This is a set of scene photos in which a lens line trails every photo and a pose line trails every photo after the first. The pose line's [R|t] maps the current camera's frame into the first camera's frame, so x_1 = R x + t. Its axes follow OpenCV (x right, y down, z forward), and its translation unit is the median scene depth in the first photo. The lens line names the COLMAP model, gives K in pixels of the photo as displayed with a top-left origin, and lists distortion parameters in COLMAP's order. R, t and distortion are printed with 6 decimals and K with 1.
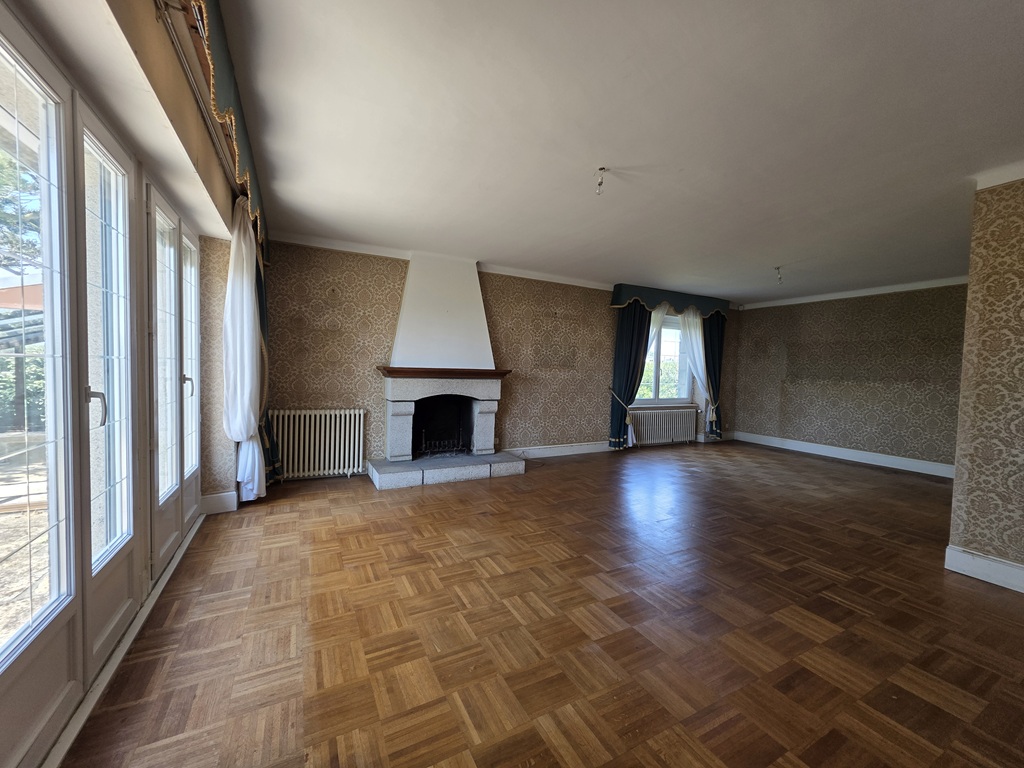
lens RADIAL K [[406.0, 0, 512.6], [0, 406.0, 386.6], [0, 0, 1]] dist [0.003695, -0.000156]
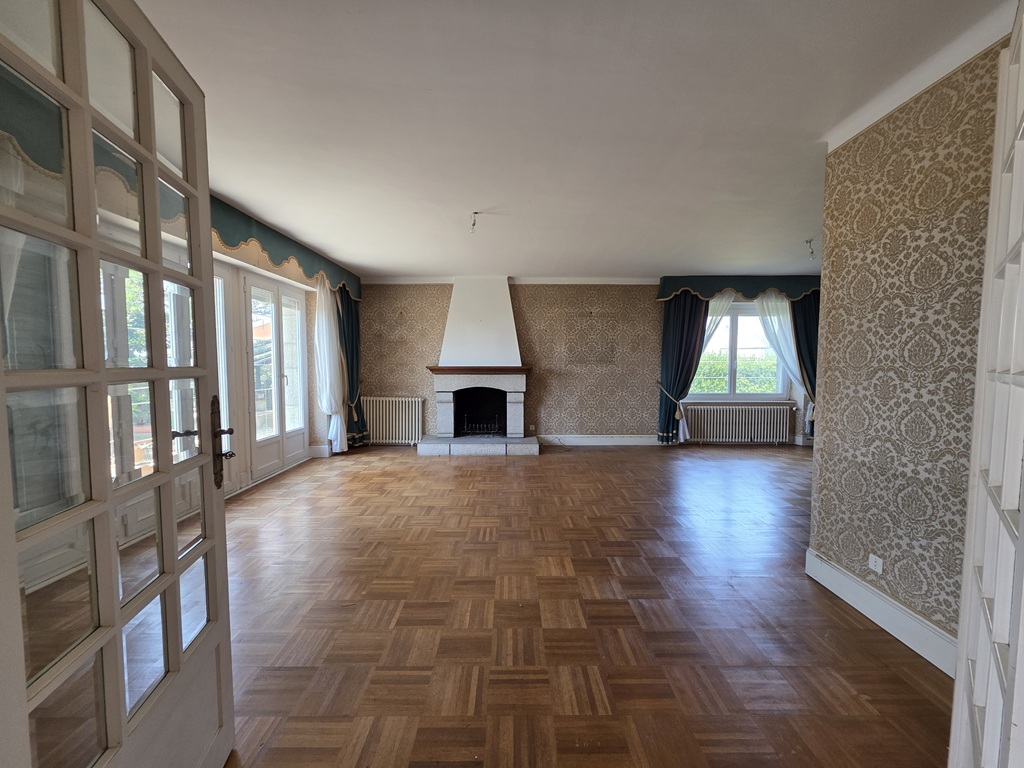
lens RADIAL K [[406.0, 0, 512.6], [0, 406.0, 386.6], [0, 0, 1]] dist [0.003695, -0.000156]
pose [[0.884926, -0.000153, -0.465732, 0.446554], [0.002573, 0.999986, 0.004560, 0.010933], [0.465725, -0.005234, 0.884914, -0.054561]]
